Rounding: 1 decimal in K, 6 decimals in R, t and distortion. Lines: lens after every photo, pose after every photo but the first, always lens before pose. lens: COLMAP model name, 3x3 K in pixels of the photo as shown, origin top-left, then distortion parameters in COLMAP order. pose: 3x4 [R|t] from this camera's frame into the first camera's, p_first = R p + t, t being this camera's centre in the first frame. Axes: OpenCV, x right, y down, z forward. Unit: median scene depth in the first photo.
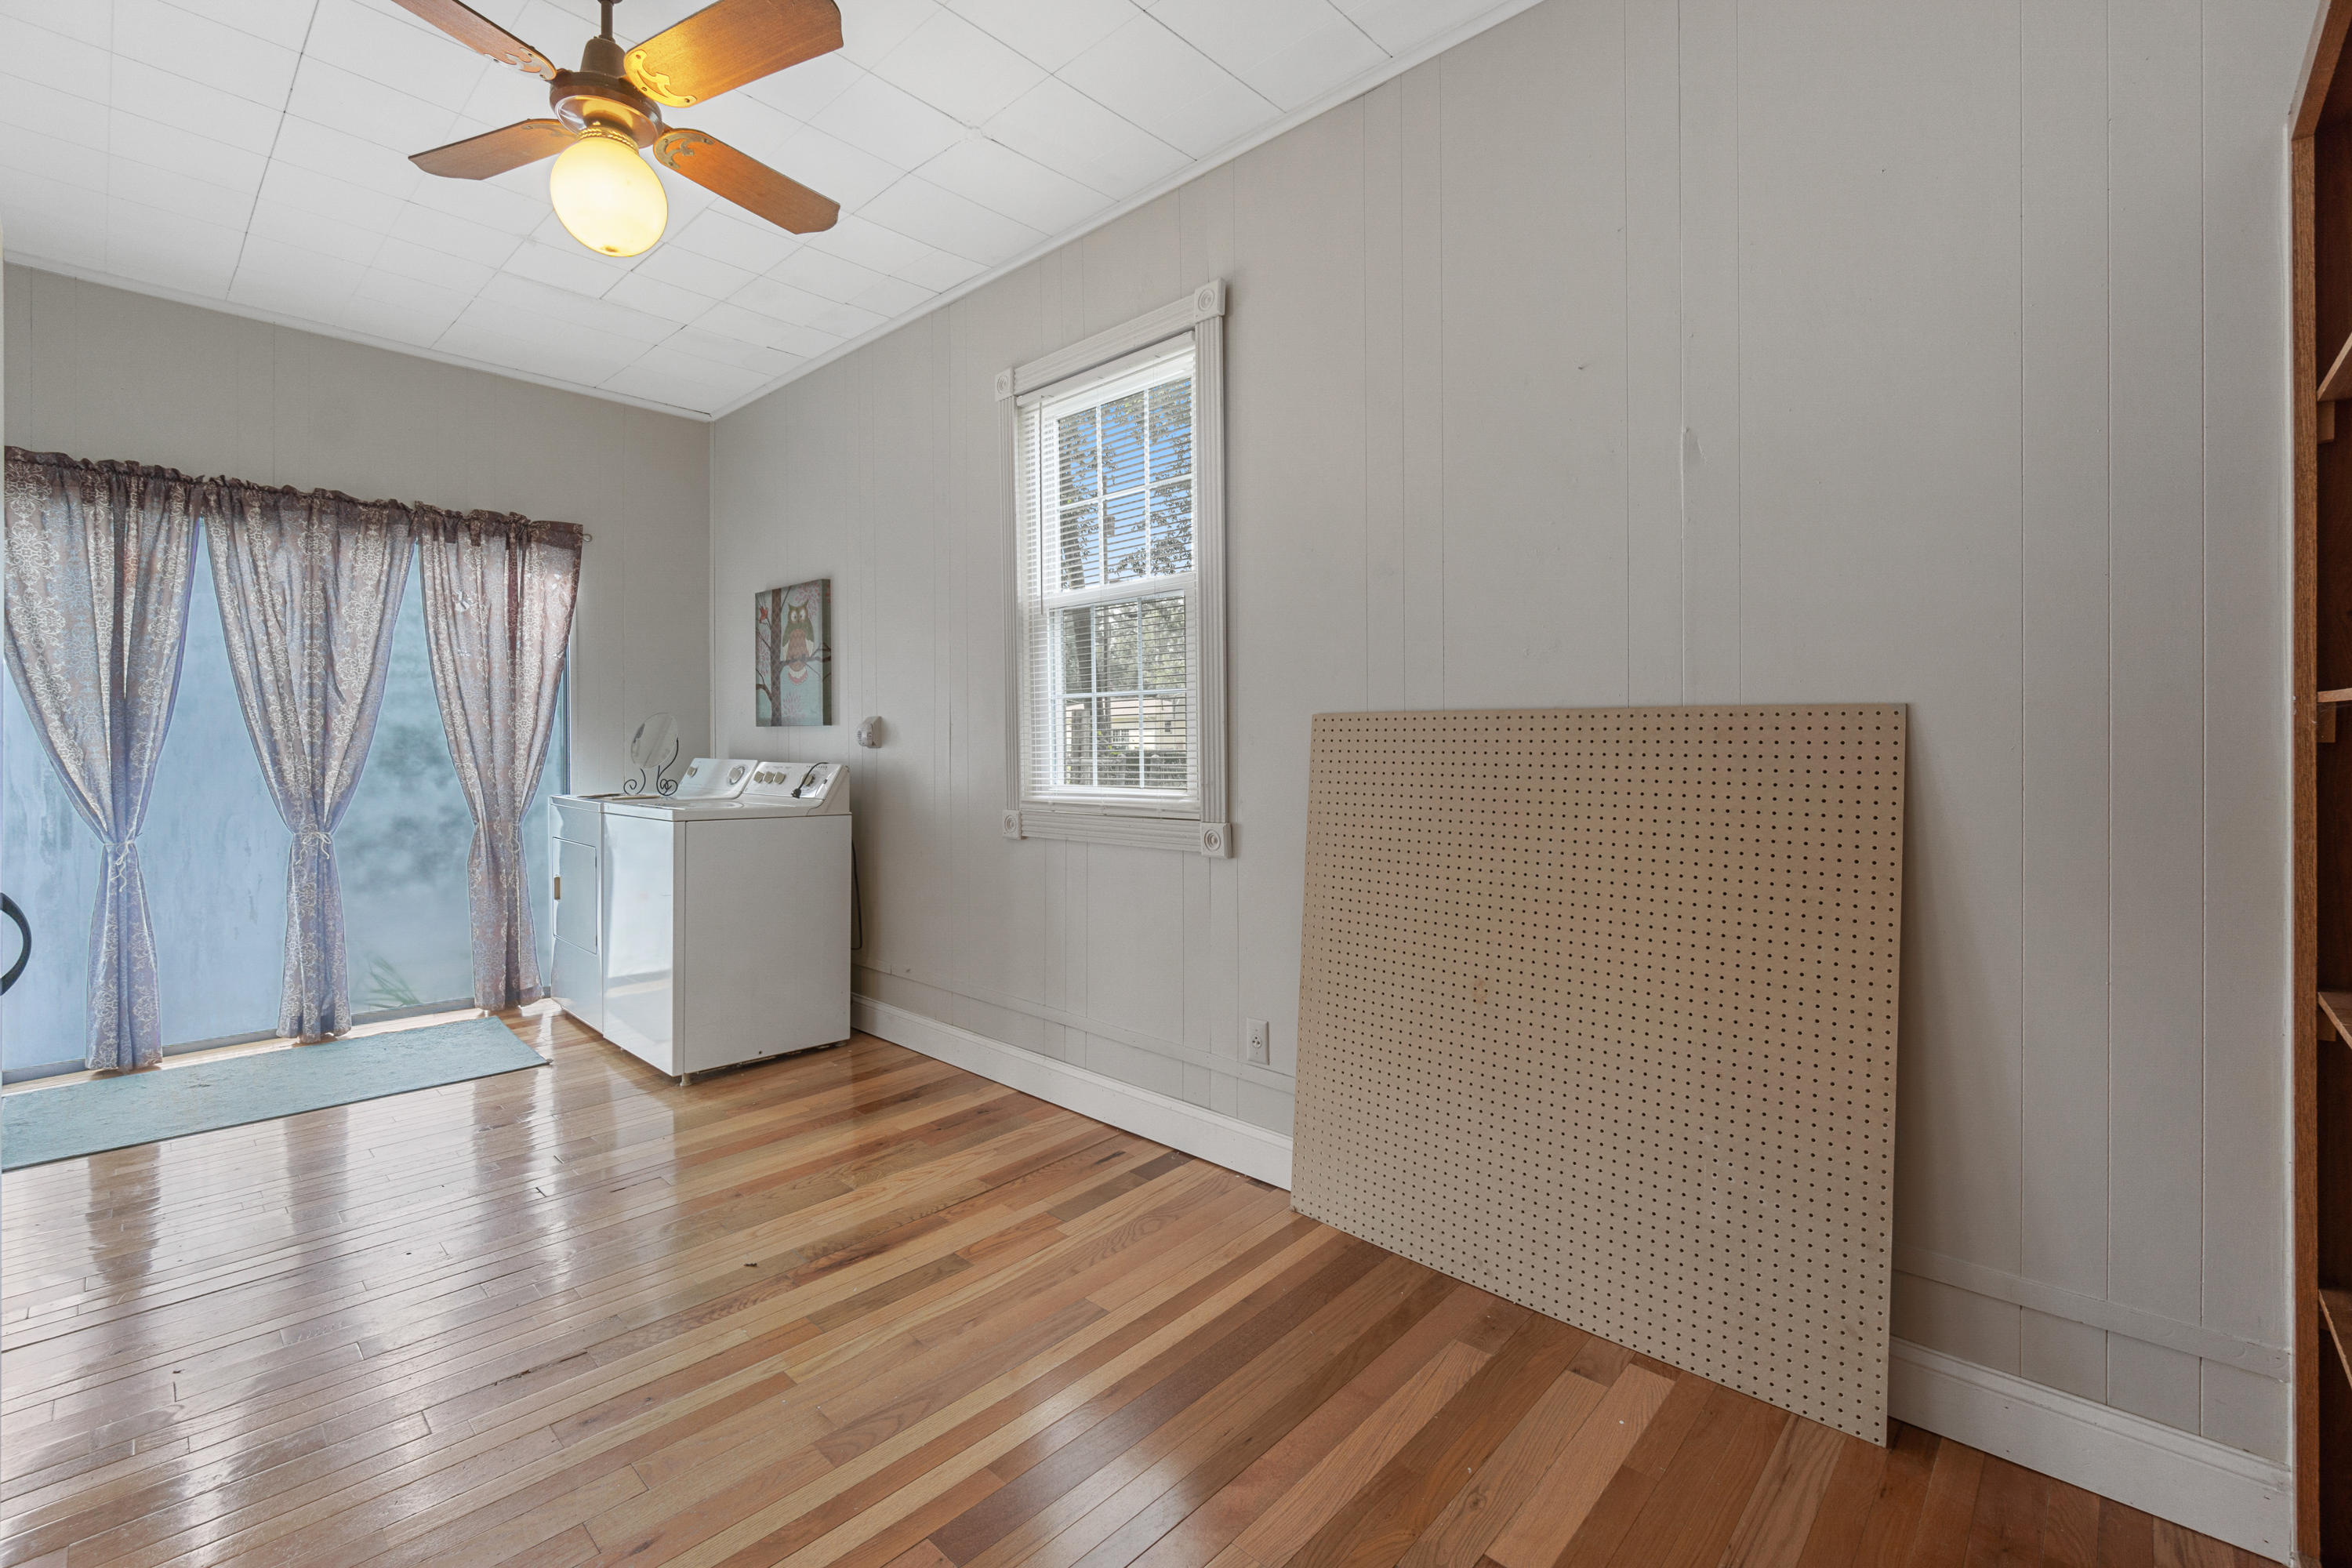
lens RADIAL K [[1032.9, 0, 1171.7], [0, 1032.9, 747.6], [0, 0, 1]] dist [-0.002884, -0.000136]
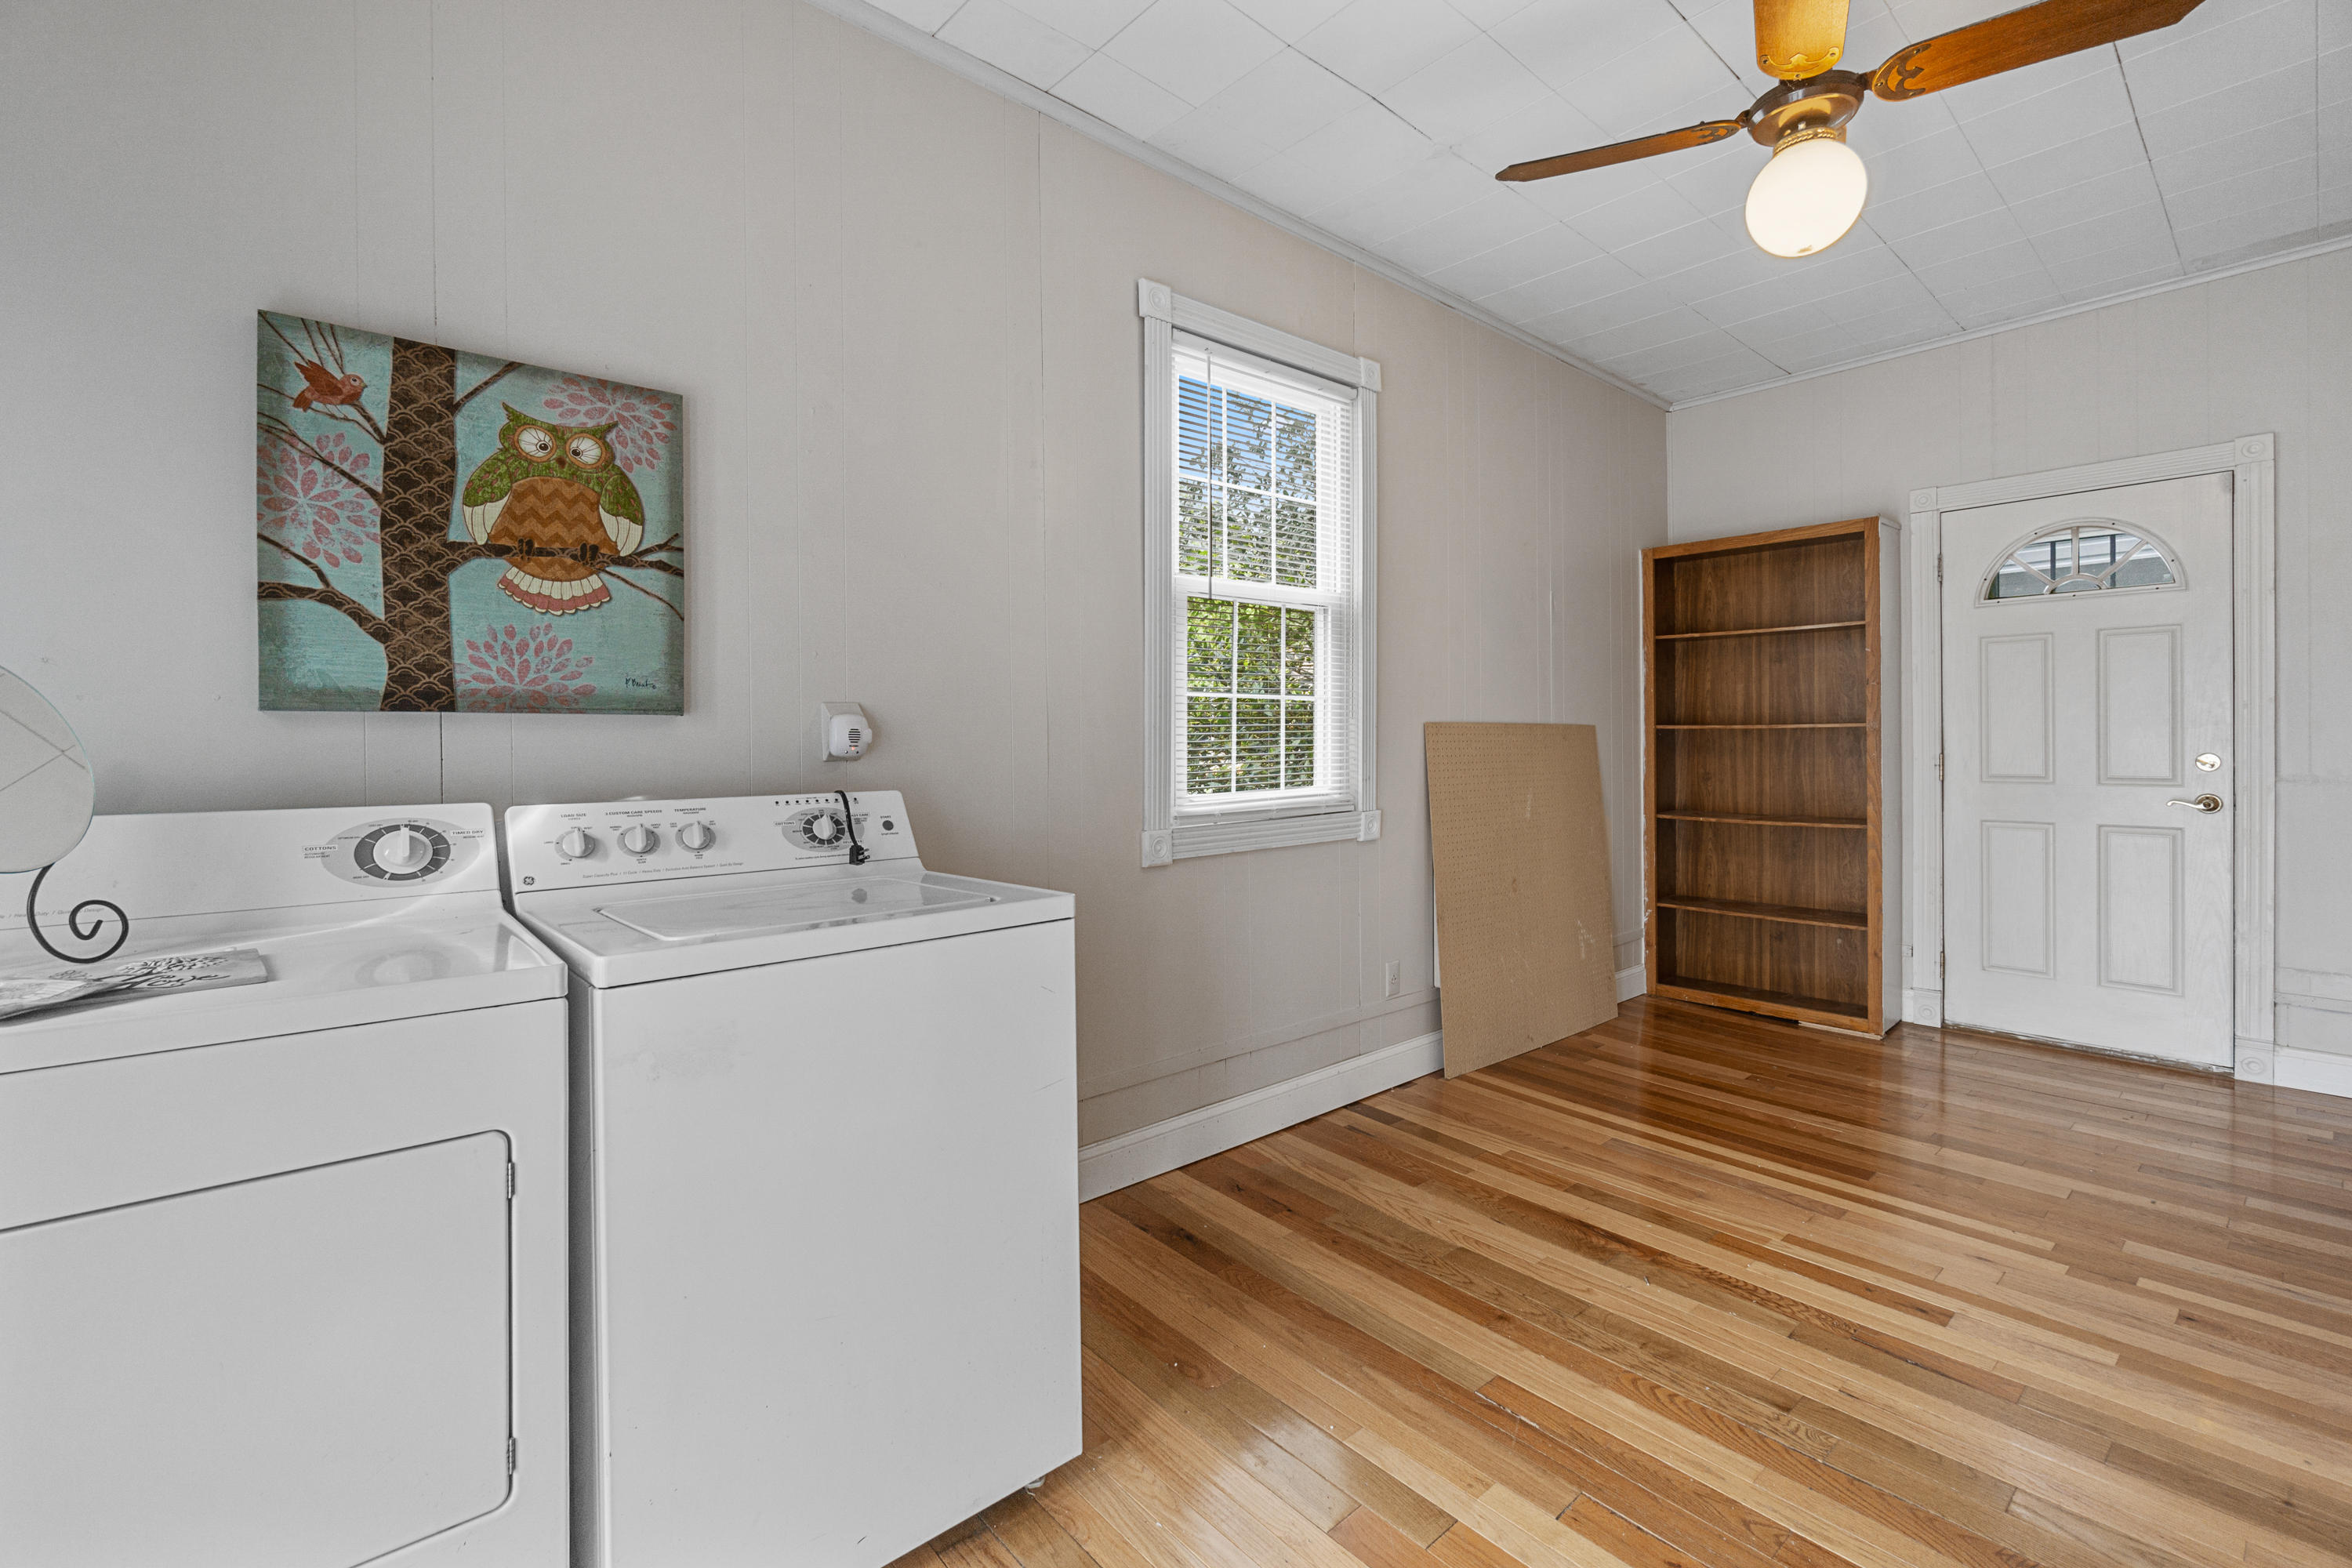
lens RADIAL K [[1032.9, 0, 1171.7], [0, 1032.9, 747.6], [0, 0, 1]] dist [-0.002884, -0.000136]
pose [[0.081849, -0.008835, 0.996606, -1.111695], [0.010233, 0.999915, 0.008024, -0.013580], [-0.996592, 0.009541, 0.081933, 1.070713]]
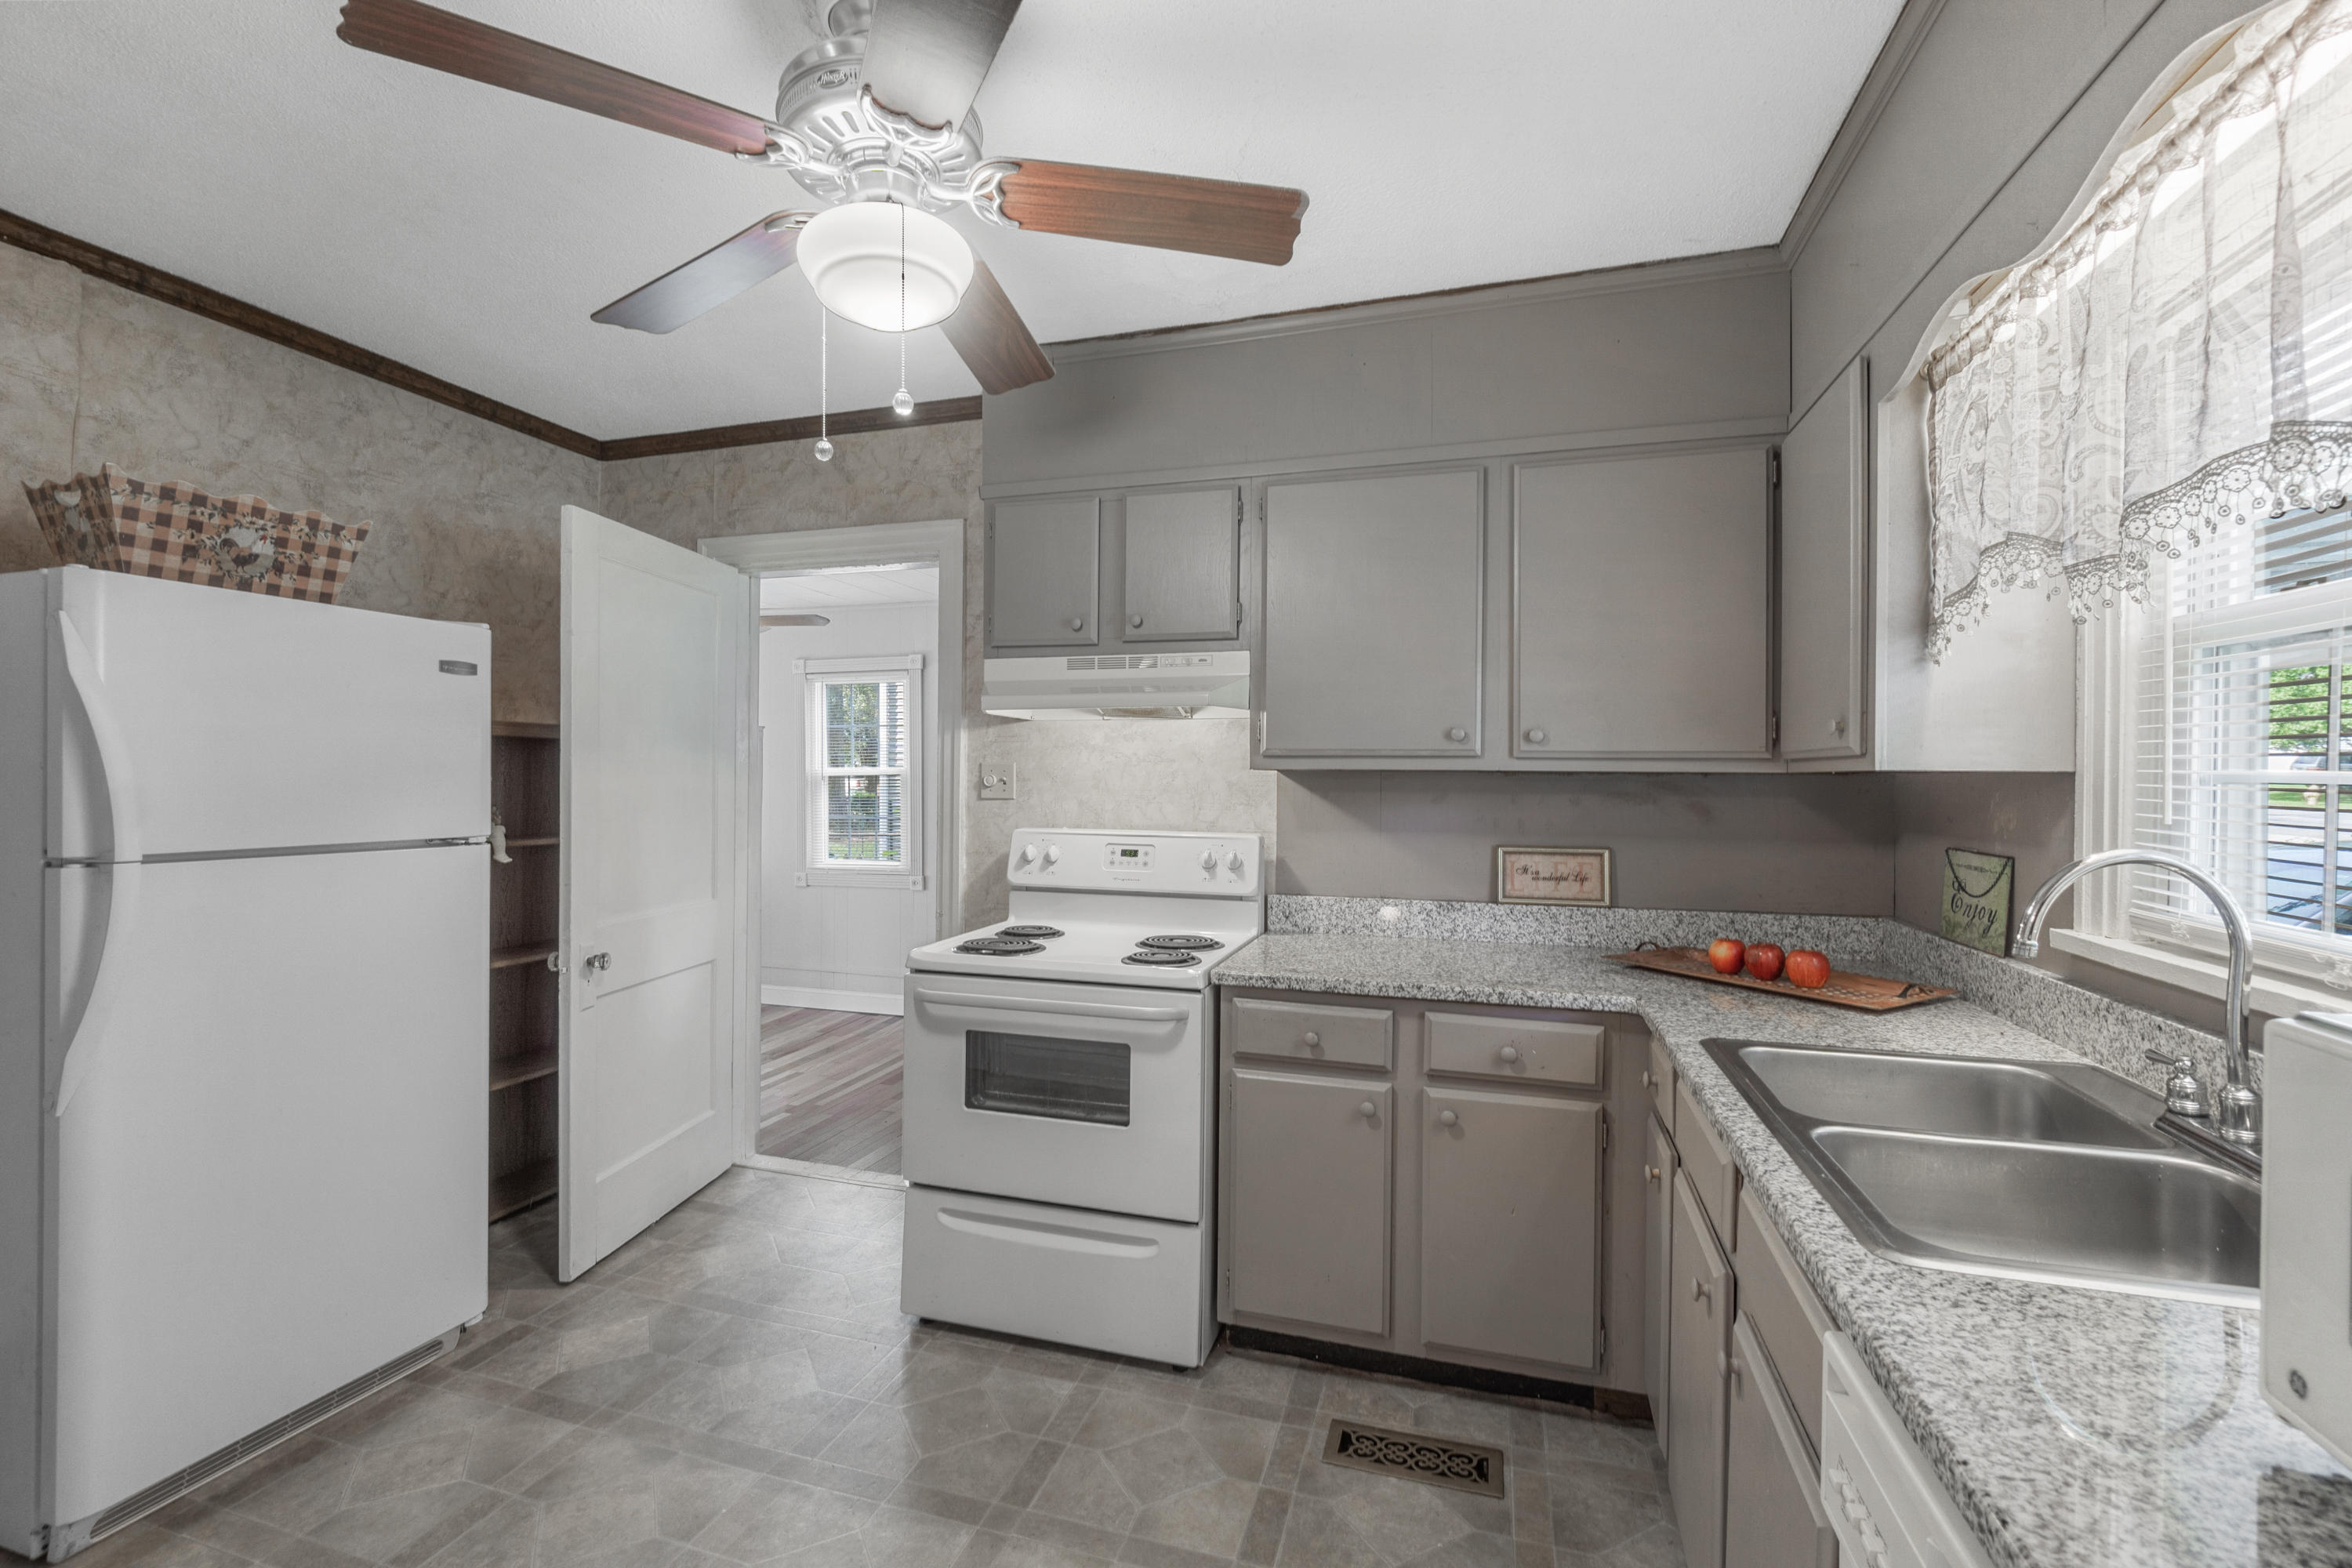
lens RADIAL K [[1025.3, 0, 1176.0], [0, 1025.3, 784.0], [0, 0, 1]] dist [0.001775, -0.000058]
pose [[0.889442, 0.005606, 0.457014, -0.493489], [-0.005316, 0.999984, -0.001921, -0.134820], [-0.457018, -0.000721, 0.889457, -1.348846]]
